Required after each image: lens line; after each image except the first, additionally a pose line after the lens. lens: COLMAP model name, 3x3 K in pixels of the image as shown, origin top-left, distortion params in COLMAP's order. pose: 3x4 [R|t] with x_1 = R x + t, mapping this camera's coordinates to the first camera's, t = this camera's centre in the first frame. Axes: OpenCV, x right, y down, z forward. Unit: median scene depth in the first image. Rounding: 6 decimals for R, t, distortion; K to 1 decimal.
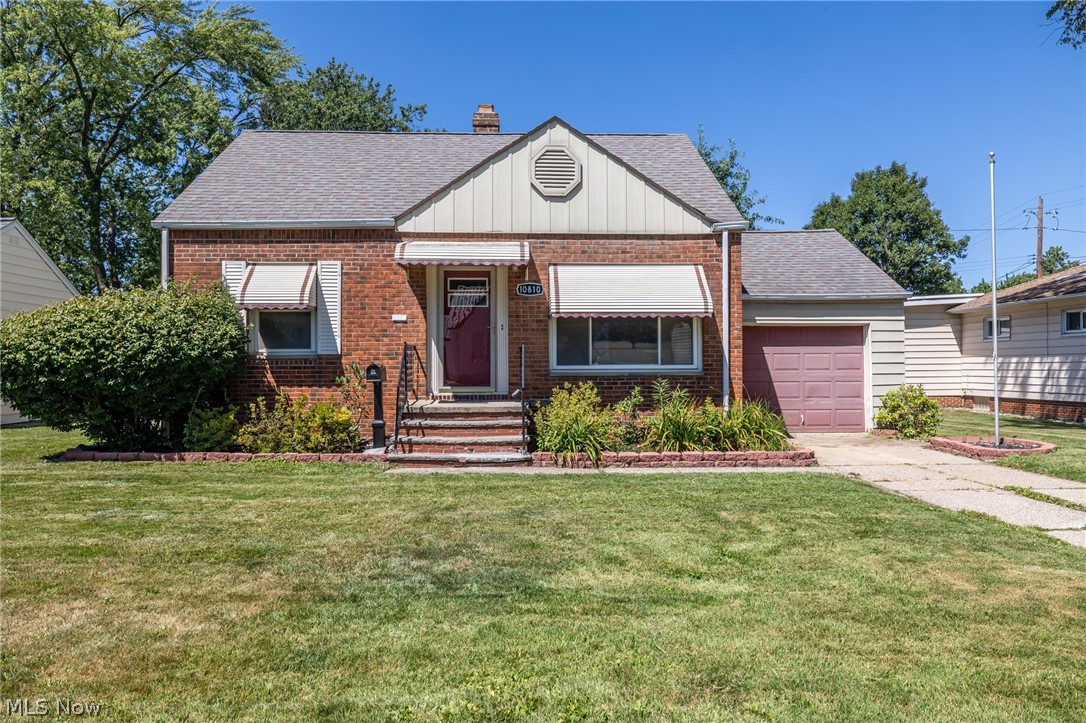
lens RADIAL K [[784.0, 0, 550.3], [0, 784.0, 361.8], [0, 0, 1]] dist [0.011175, 0.000897]
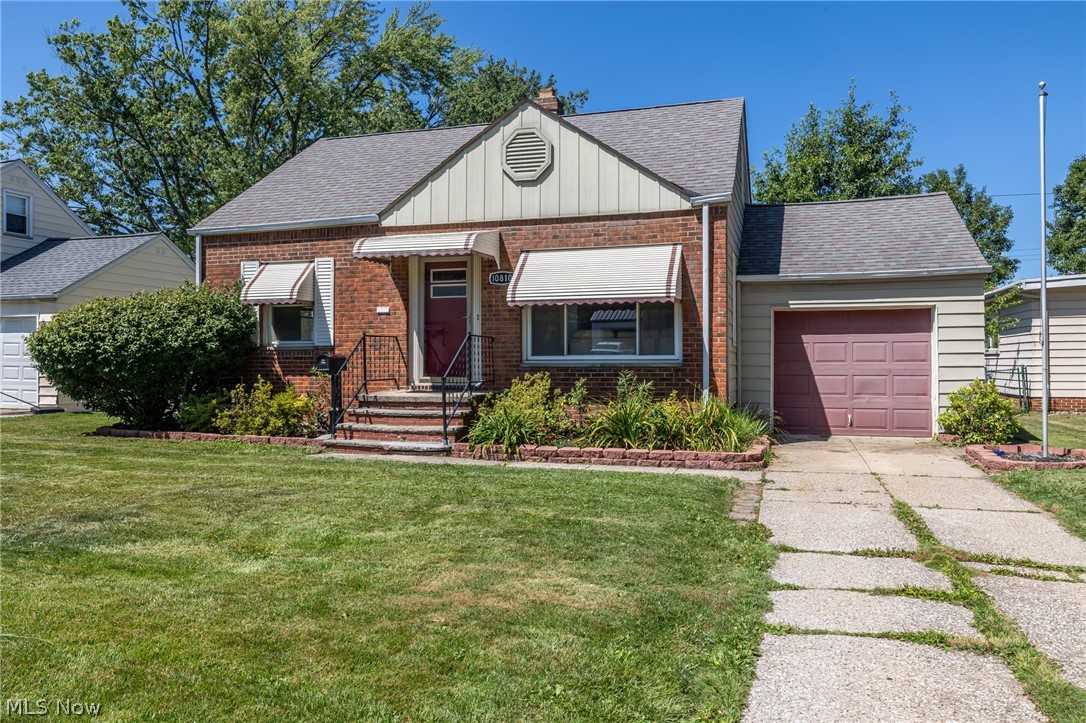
lens RADIAL K [[827.0, 0, 548.9], [0, 827.0, 360.1], [0, 0, 1]] dist [0.015299, -0.000635]
pose [[0.936642, 0.000774, -0.350287, 0.394890], [0.000428, 0.999994, 0.003355, 0.006649], [0.350287, -0.003292, 0.936637, 0.054664]]
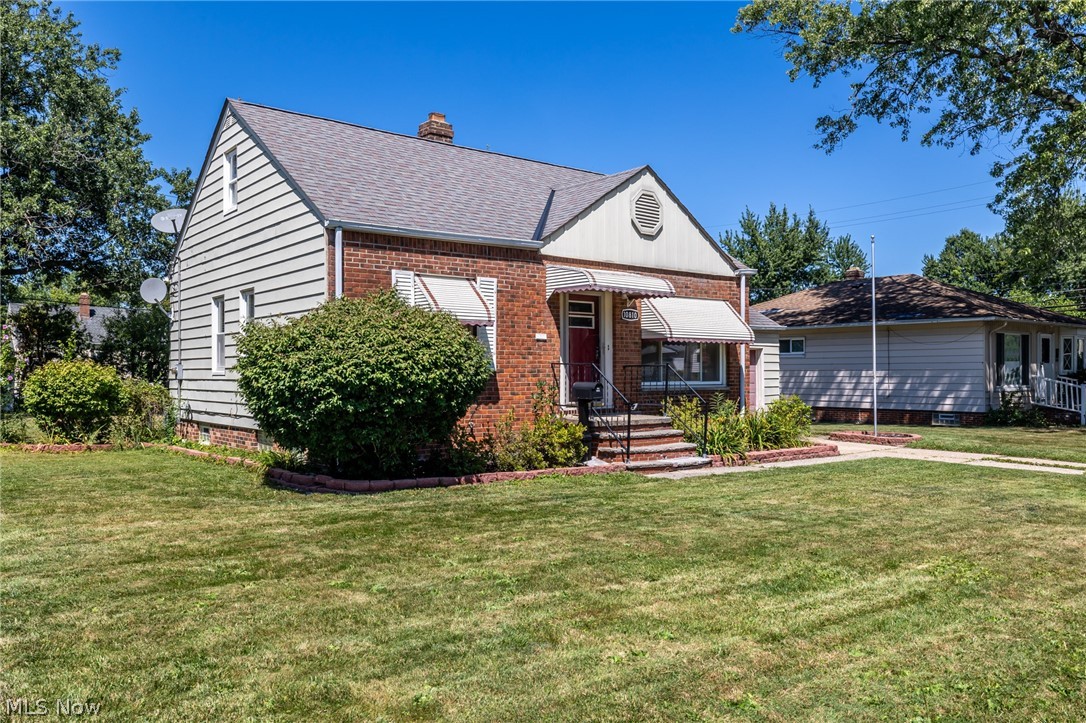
lens RADIAL K [[827.0, 0, 566.2], [0, 827.0, 381.7], [0, 0, 1]] dist [0.015299, -0.000635]
pose [[0.803069, -0.001227, 0.595885, -0.822970], [-0.009698, 0.999839, 0.015130, -0.013095], [-0.595807, -0.017929, 0.802928, 0.093993]]
